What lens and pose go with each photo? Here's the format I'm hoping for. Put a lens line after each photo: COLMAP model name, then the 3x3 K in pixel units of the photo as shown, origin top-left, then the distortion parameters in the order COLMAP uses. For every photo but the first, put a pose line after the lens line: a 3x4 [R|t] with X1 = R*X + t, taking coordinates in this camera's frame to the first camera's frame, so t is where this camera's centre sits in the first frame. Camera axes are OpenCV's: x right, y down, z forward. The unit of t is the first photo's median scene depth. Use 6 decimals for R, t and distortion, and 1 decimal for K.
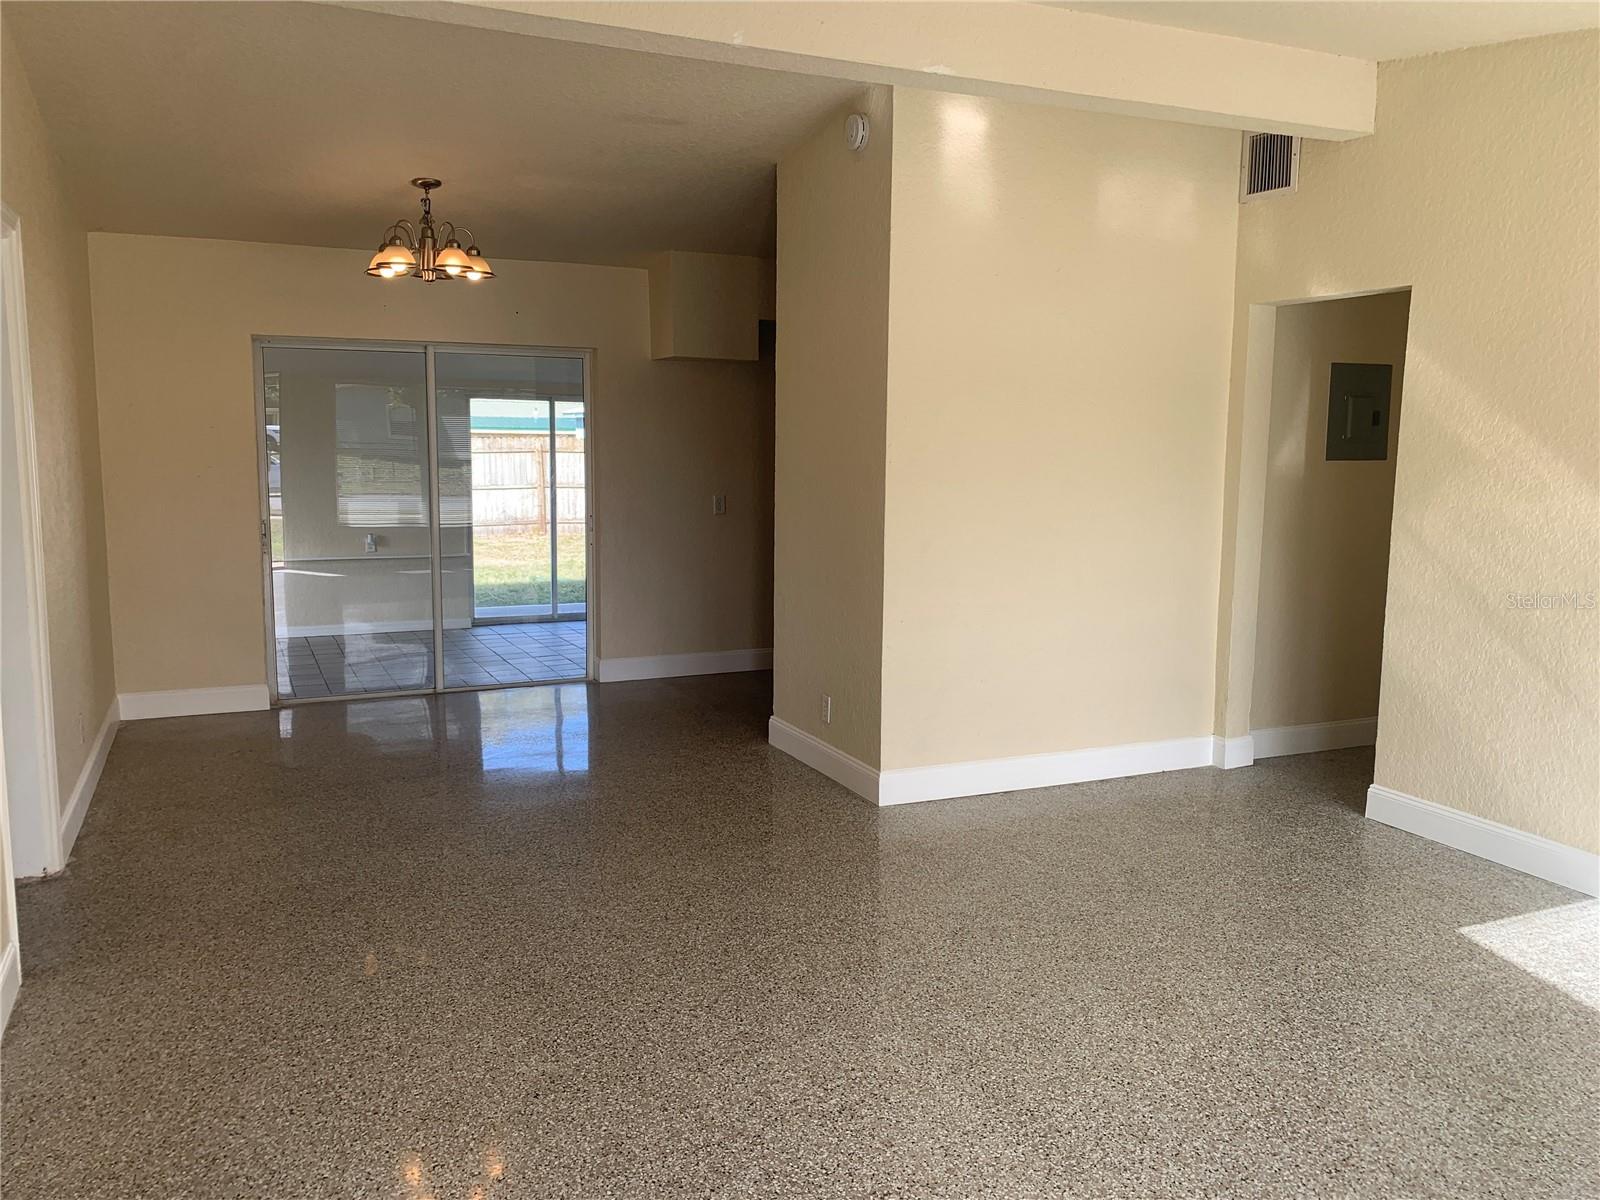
lens RADIAL K [[1231.6, 0, 801.2], [0, 1231.6, 596.1], [0, 0, 1]] dist [-0.000194, -0.027927]
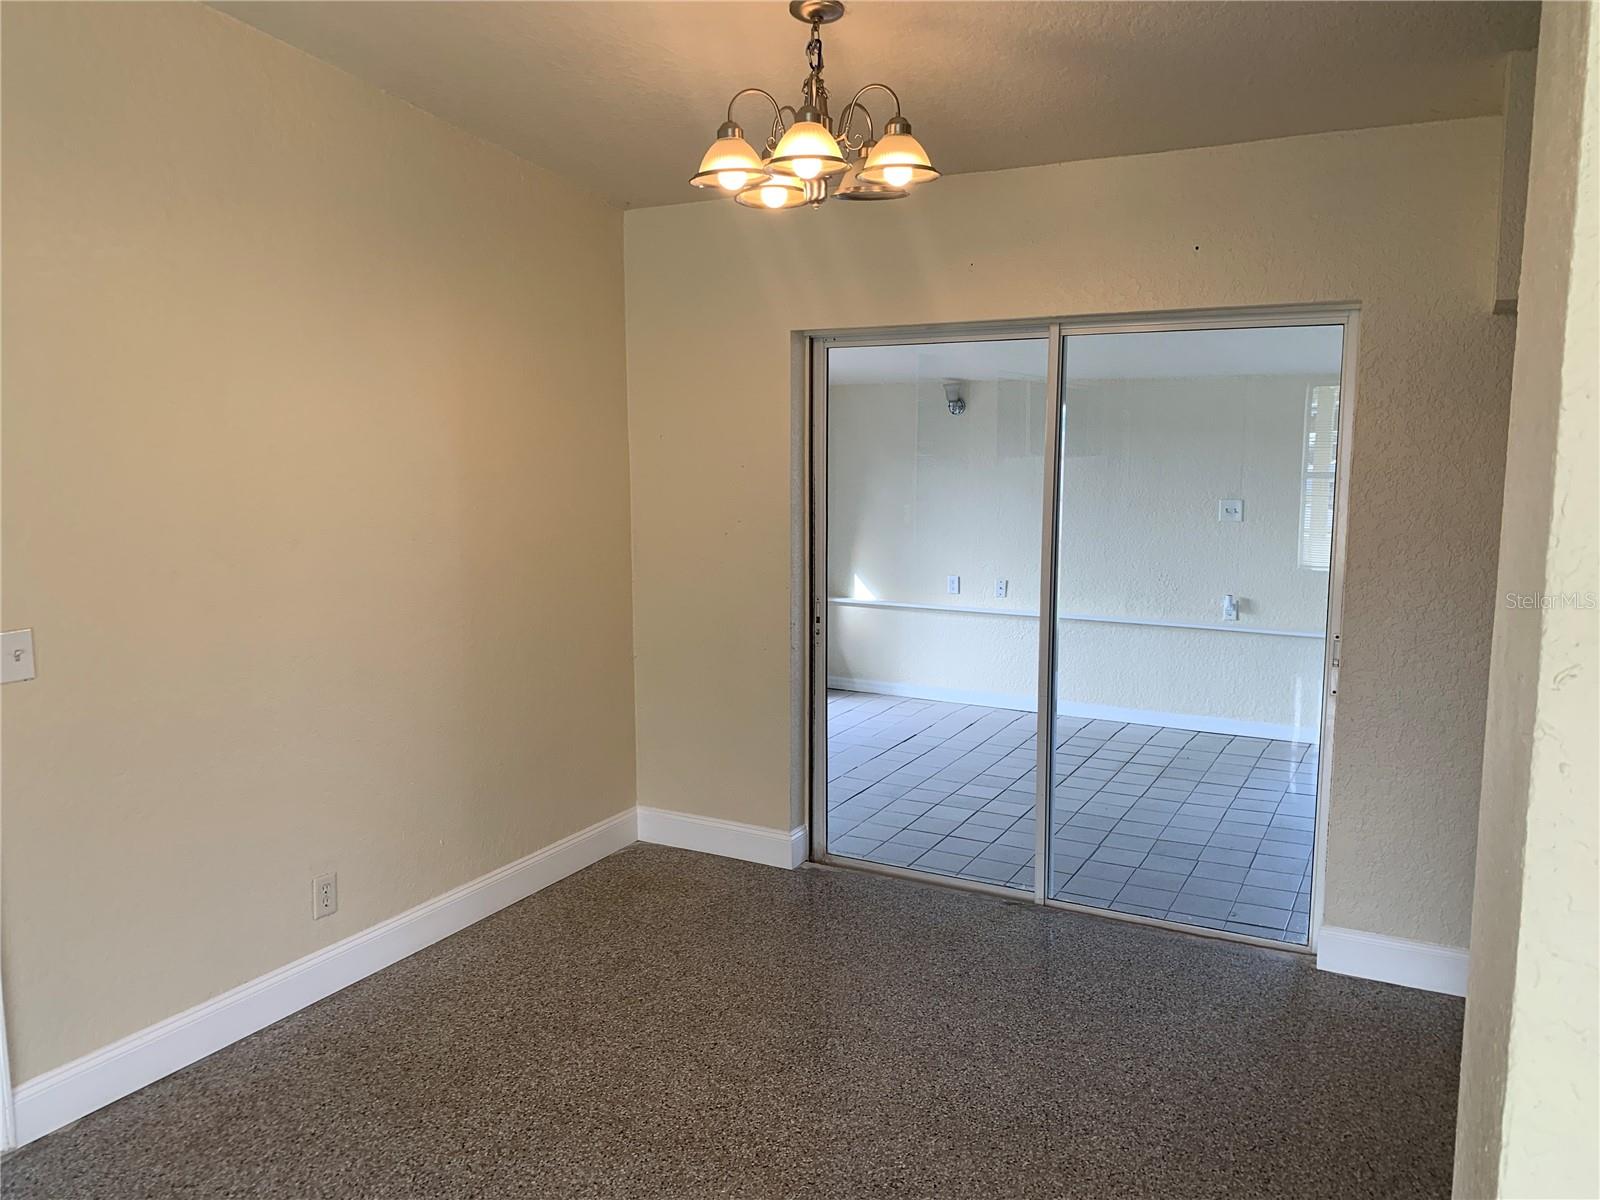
lens RADIAL K [[1231.6, 0, 801.1], [0, 1231.6, 591.5], [0, 0, 1]] dist [-0.000194, -0.027927]
pose [[0.616419, 0.086912, -0.782607, 0.118538], [-0.093053, 0.994966, 0.037202, -0.106003], [0.781901, 0.049892, 0.621403, 0.662947]]
